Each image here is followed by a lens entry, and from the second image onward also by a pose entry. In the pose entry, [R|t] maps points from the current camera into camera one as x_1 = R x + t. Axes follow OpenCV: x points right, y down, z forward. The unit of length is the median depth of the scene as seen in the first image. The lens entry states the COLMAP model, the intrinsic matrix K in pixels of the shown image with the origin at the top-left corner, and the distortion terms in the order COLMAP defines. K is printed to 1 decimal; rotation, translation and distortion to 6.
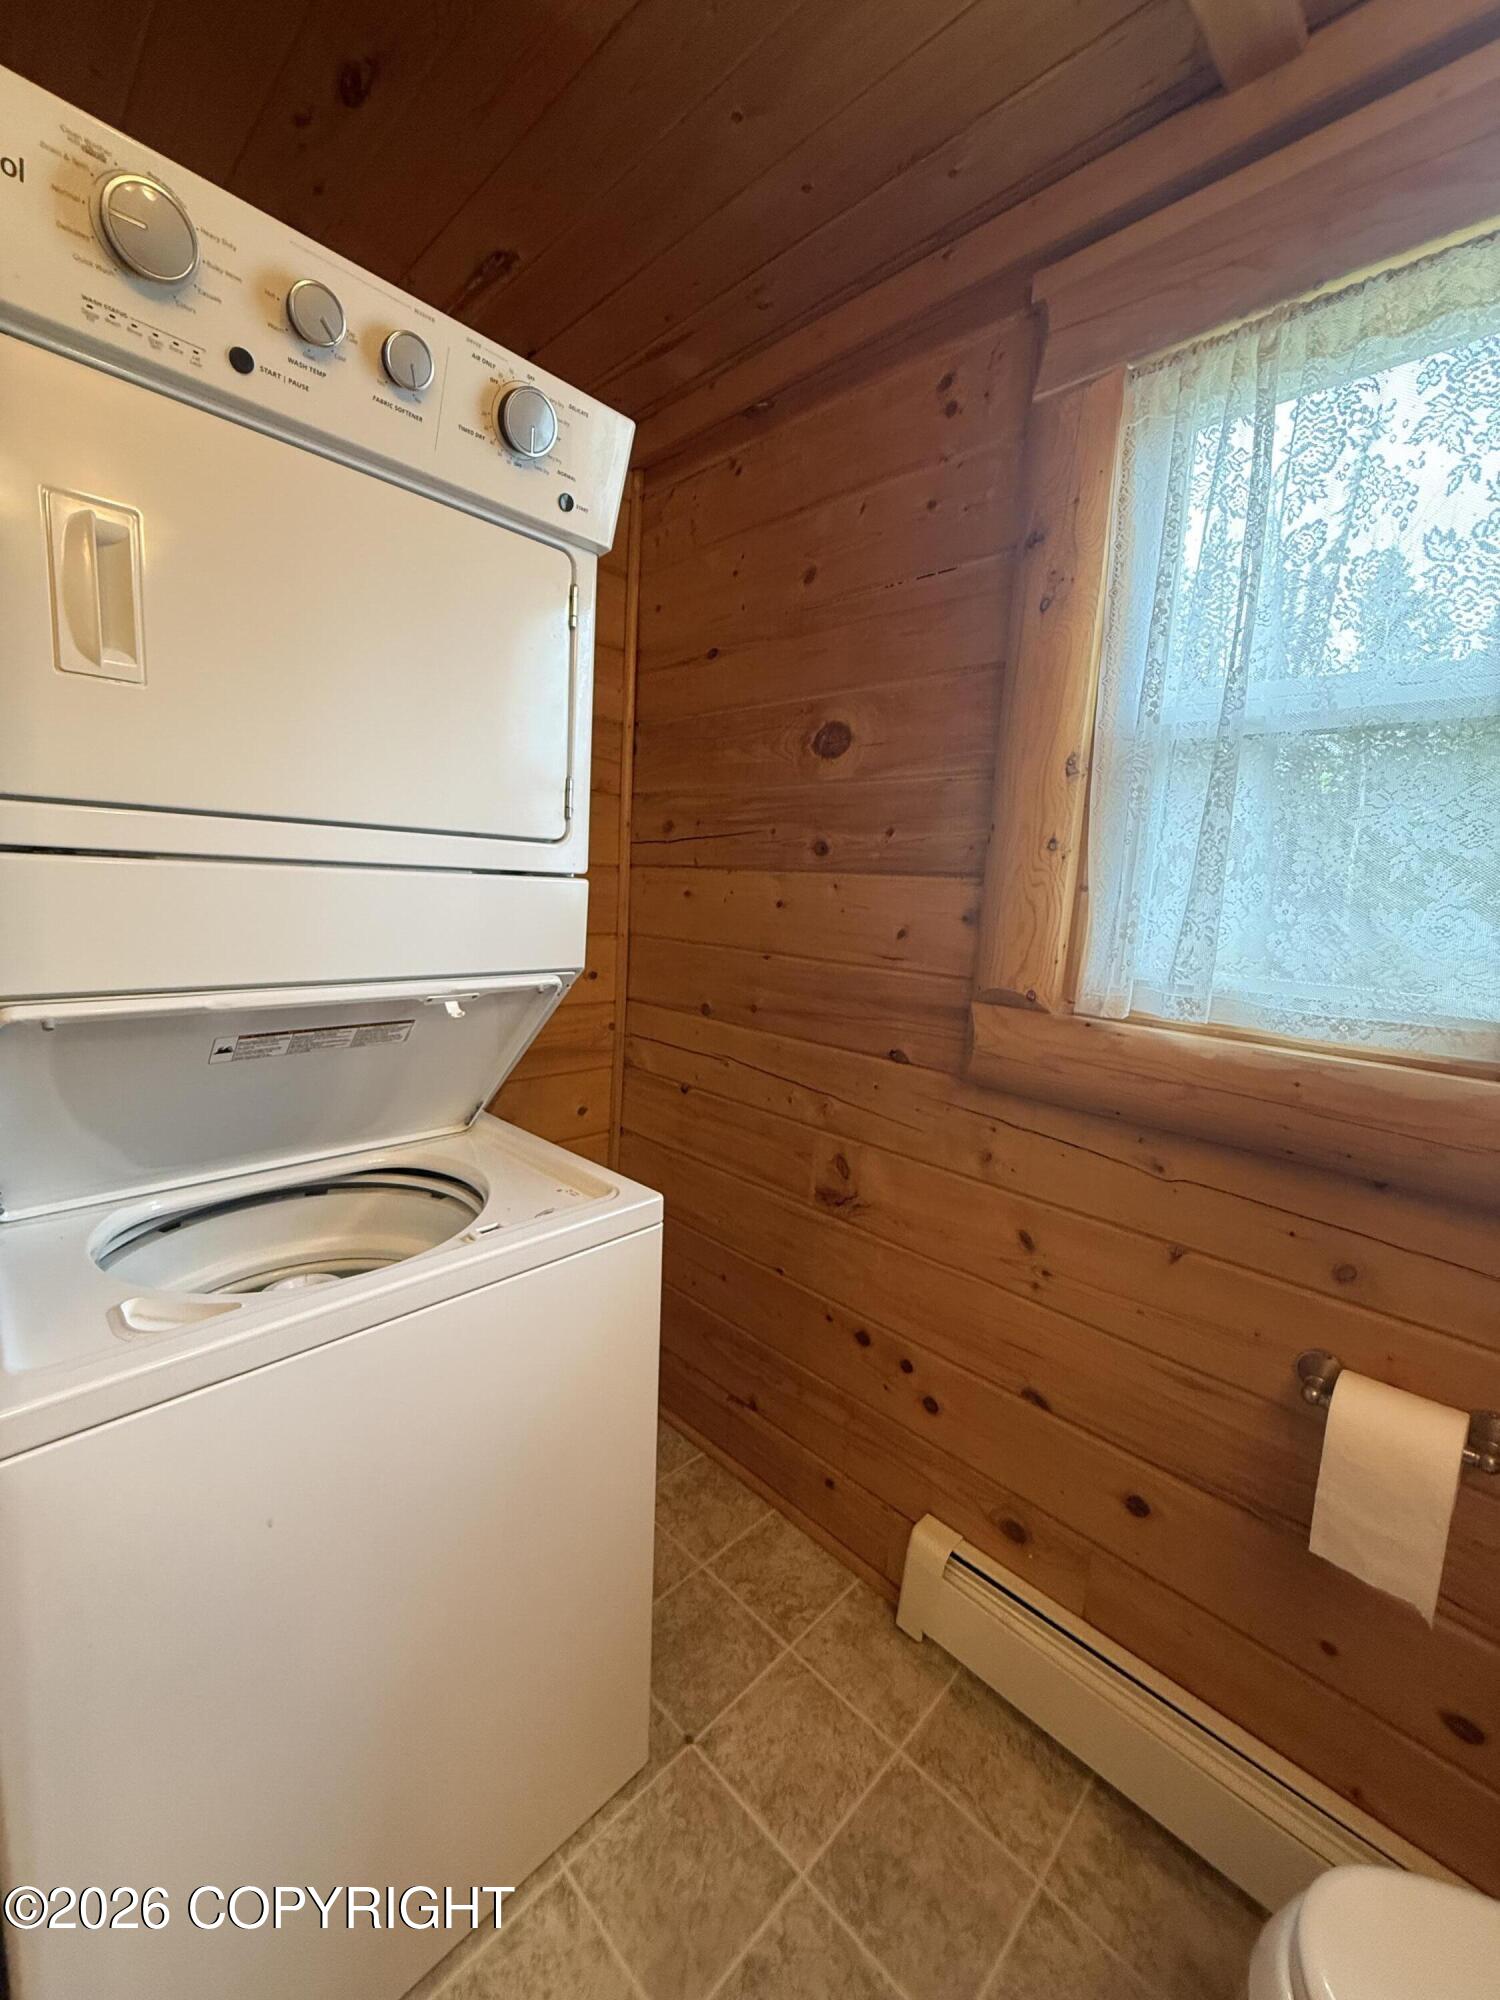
lens RADIAL K [[797.3, 0, 752.6], [0, 797.3, 990.2], [0, 0, 1]] dist [-0.001722, 0.000060]
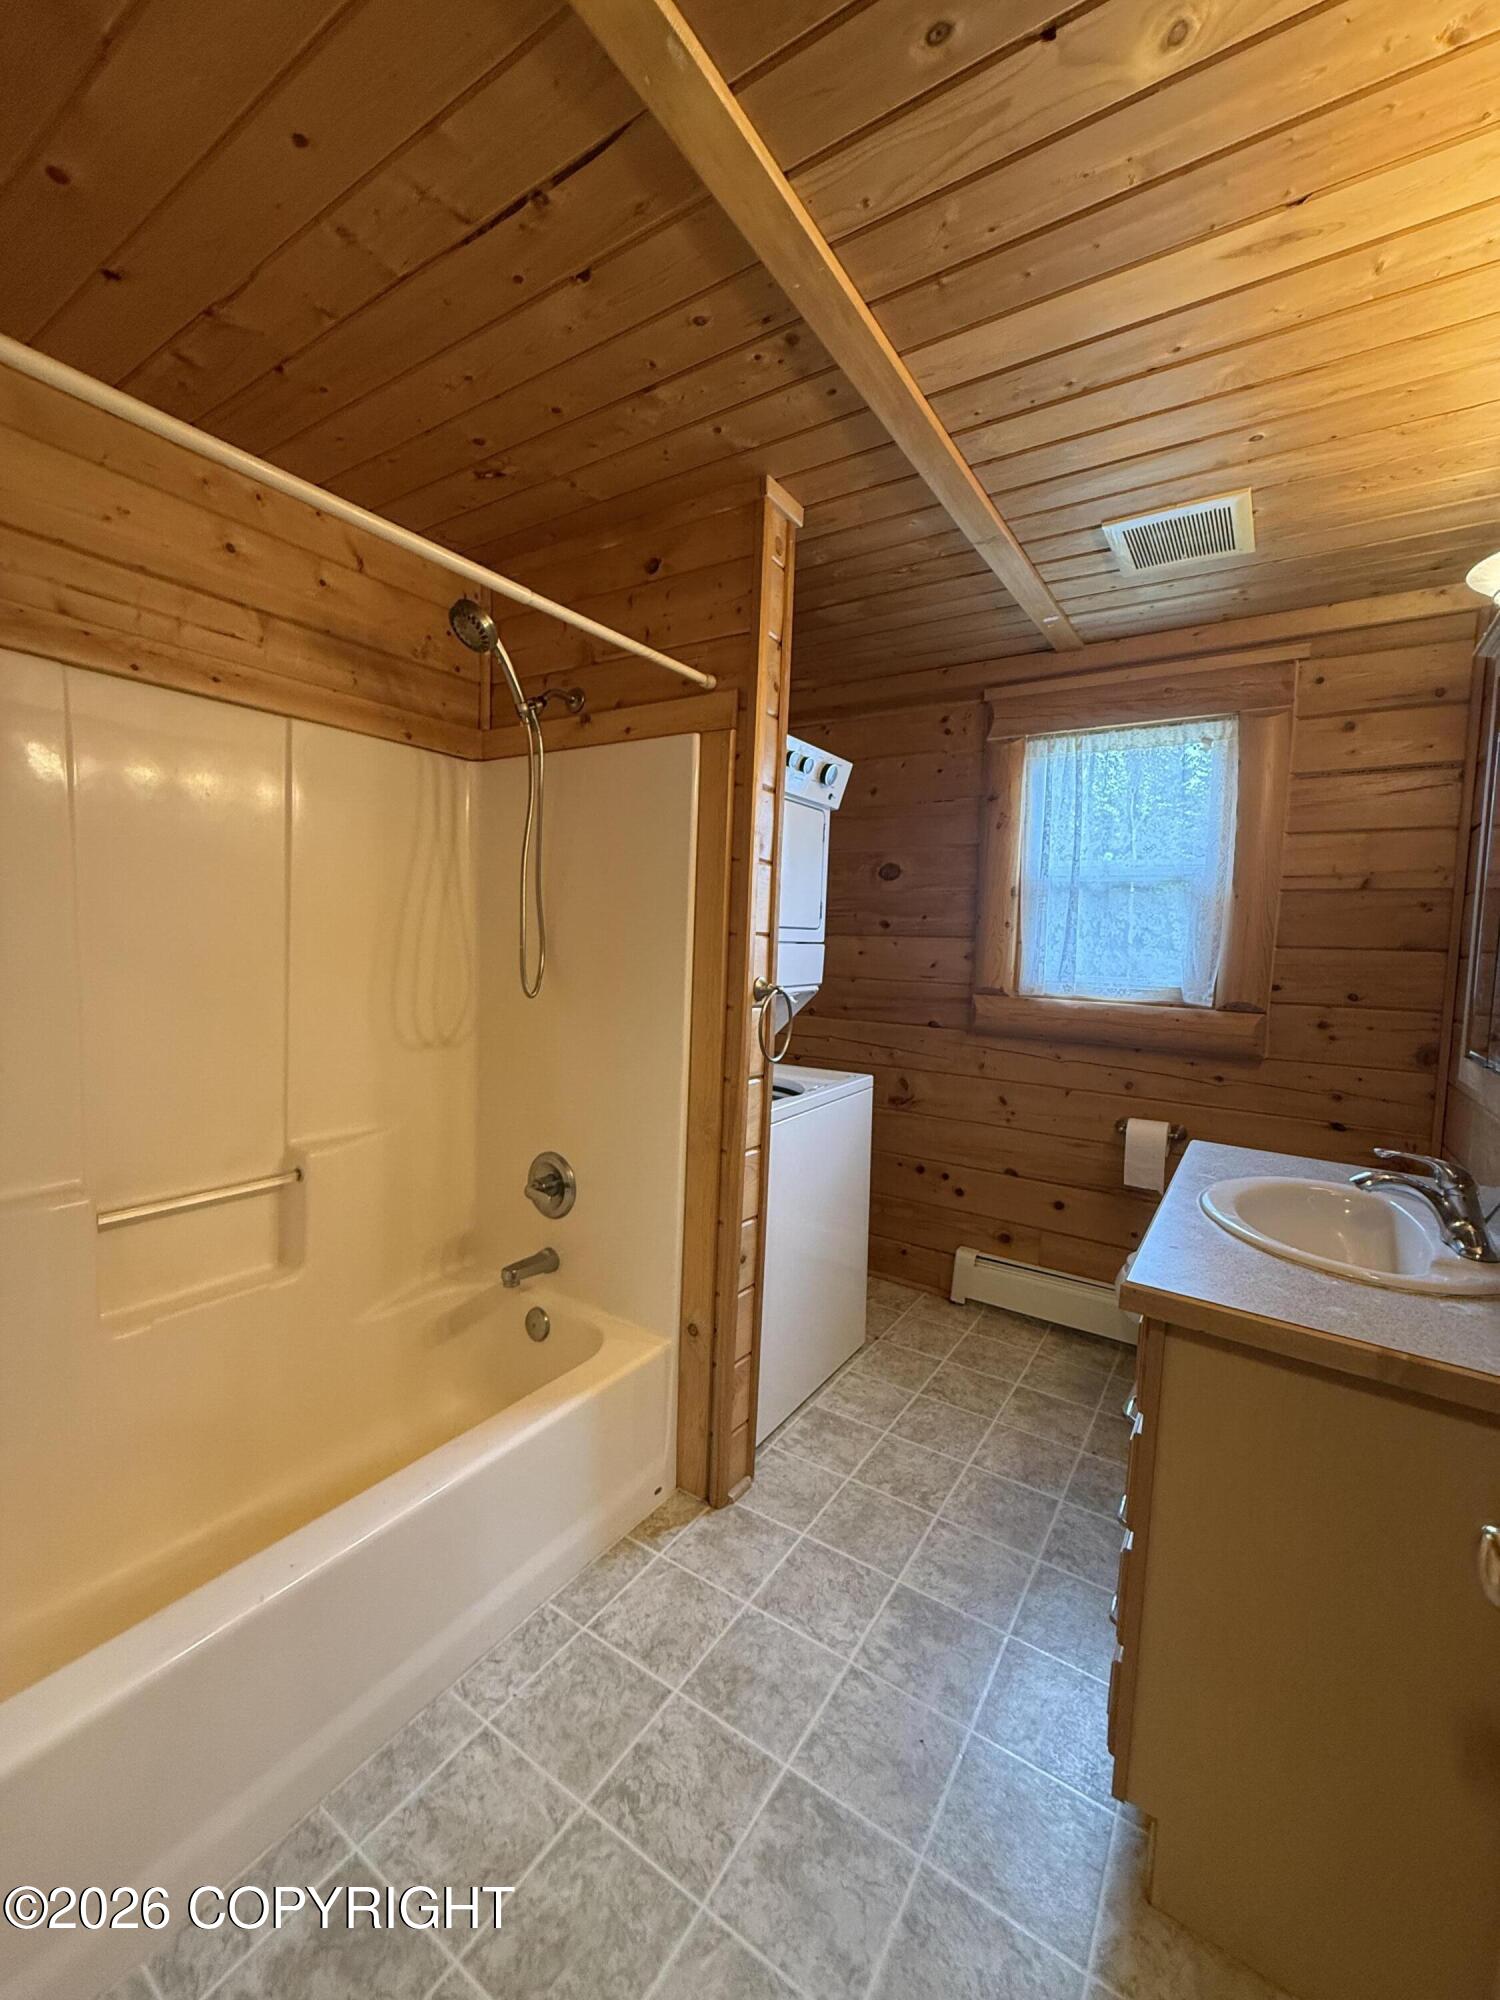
lens RADIAL K [[797.3, 0, 757.6], [0, 797.3, 992.2], [0, 0, 1]] dist [-0.001722, 0.000060]
pose [[0.979273, -0.036951, 0.199144, -0.803856], [0.048401, 0.997424, -0.052937, 0.103256], [-0.196675, 0.061478, 0.978539, -1.123114]]
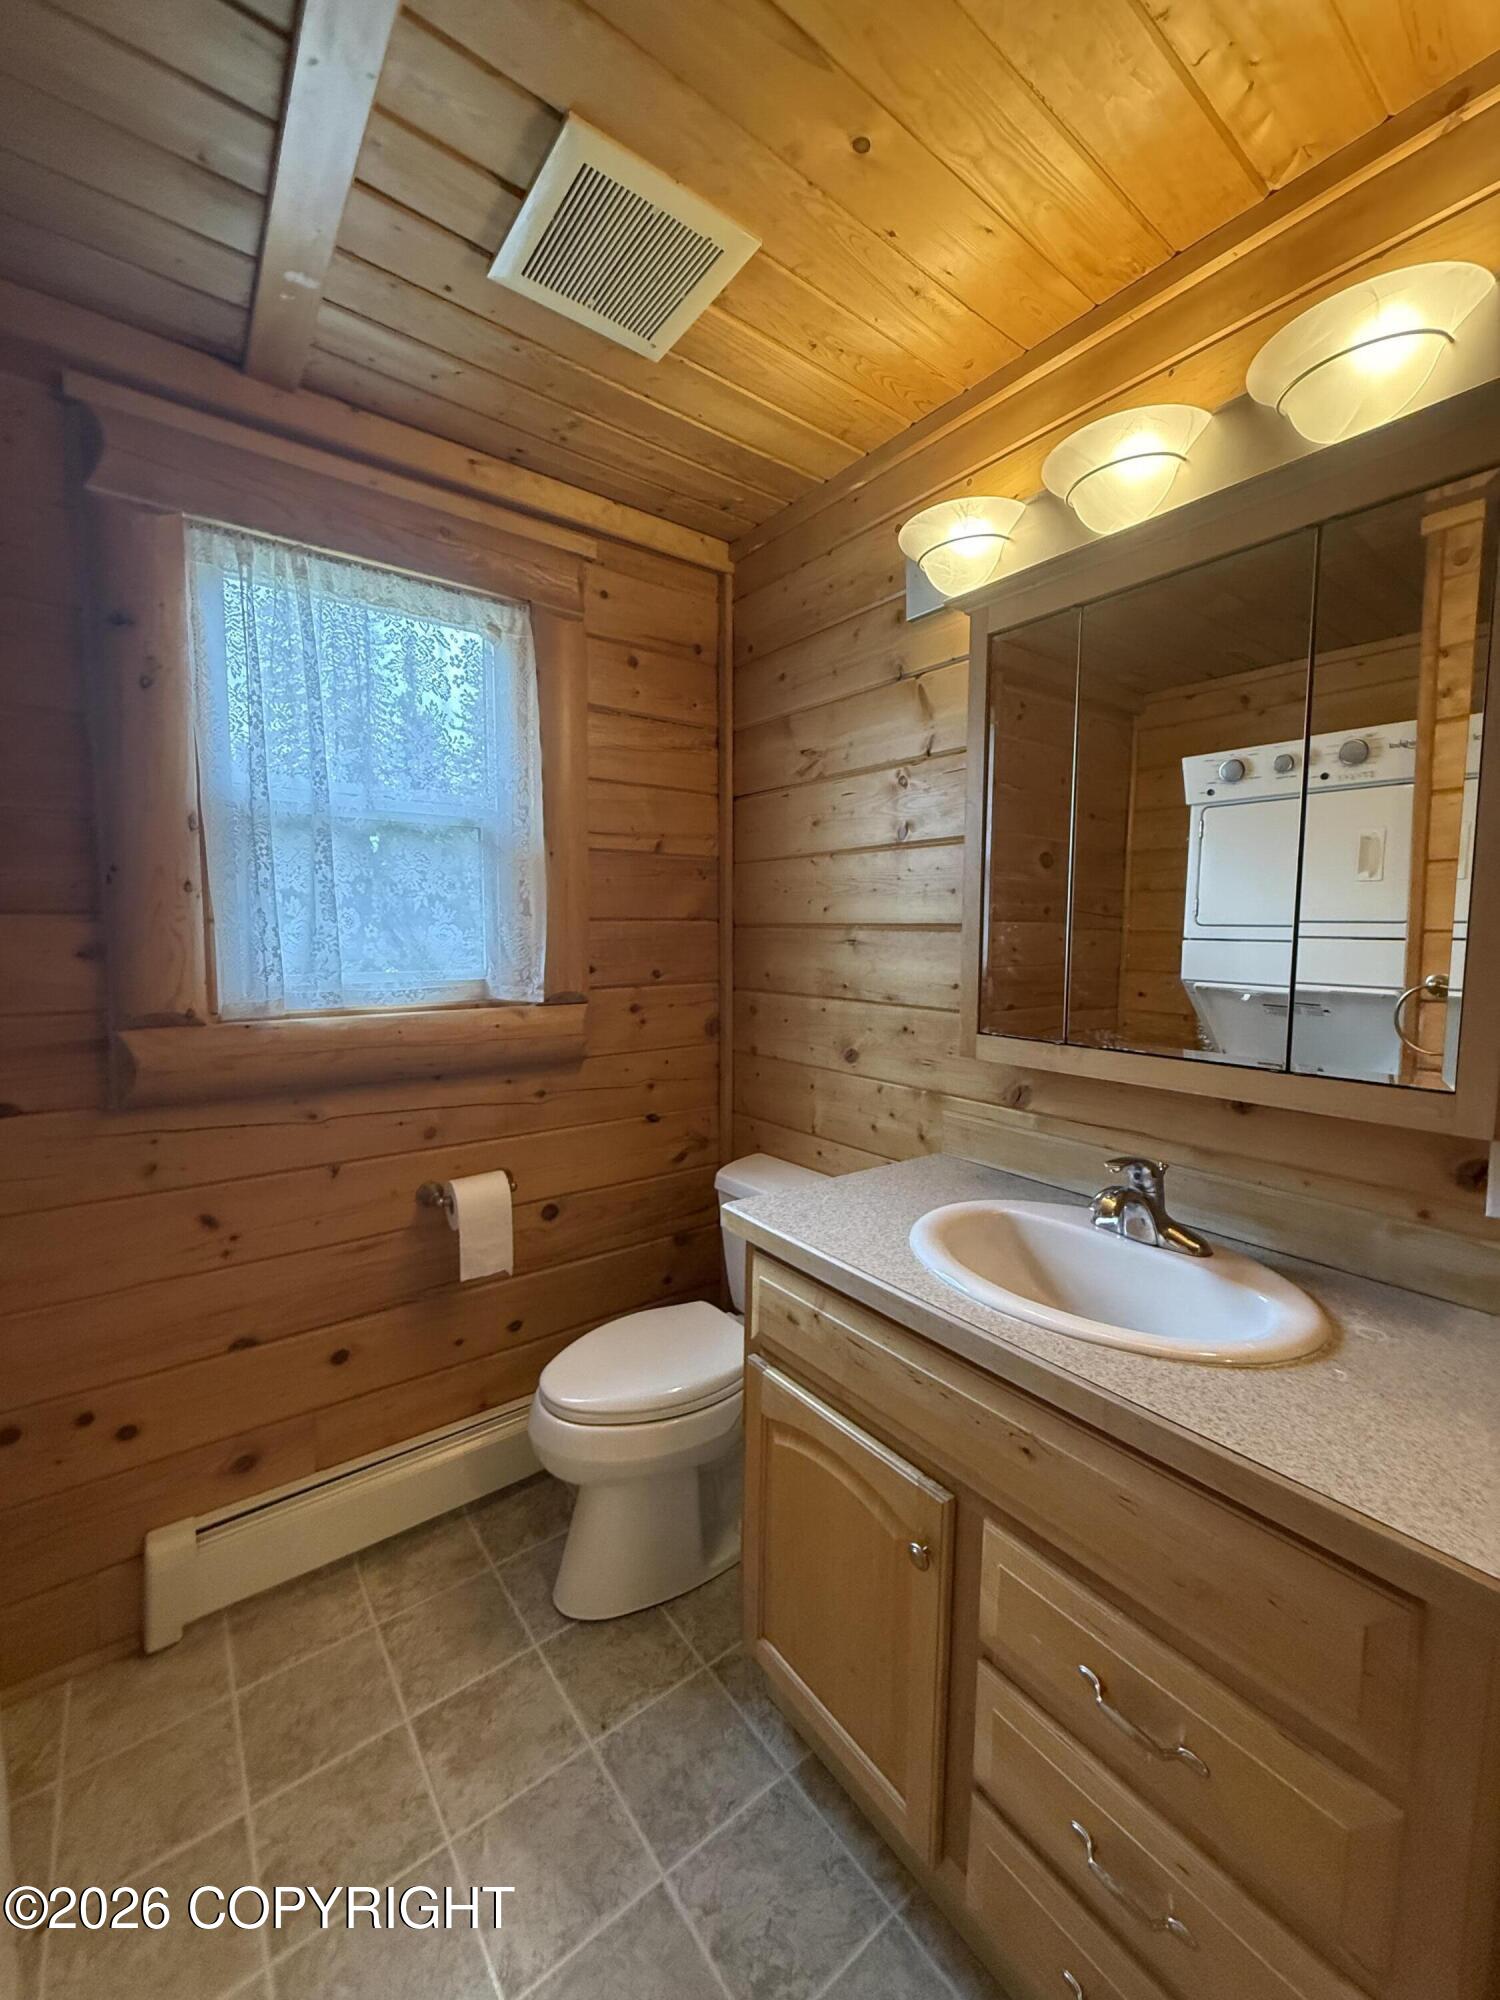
lens RADIAL K [[797.3, 0, 748.8], [0, 797.3, 993.0], [0, 0, 1]] dist [-0.001722, 0.000060]
pose [[0.139955, -0.136402, 0.980718, -0.689134], [0.136173, 0.983706, 0.117385, -0.048784], [-0.980750, 0.117119, 0.156248, -0.000395]]
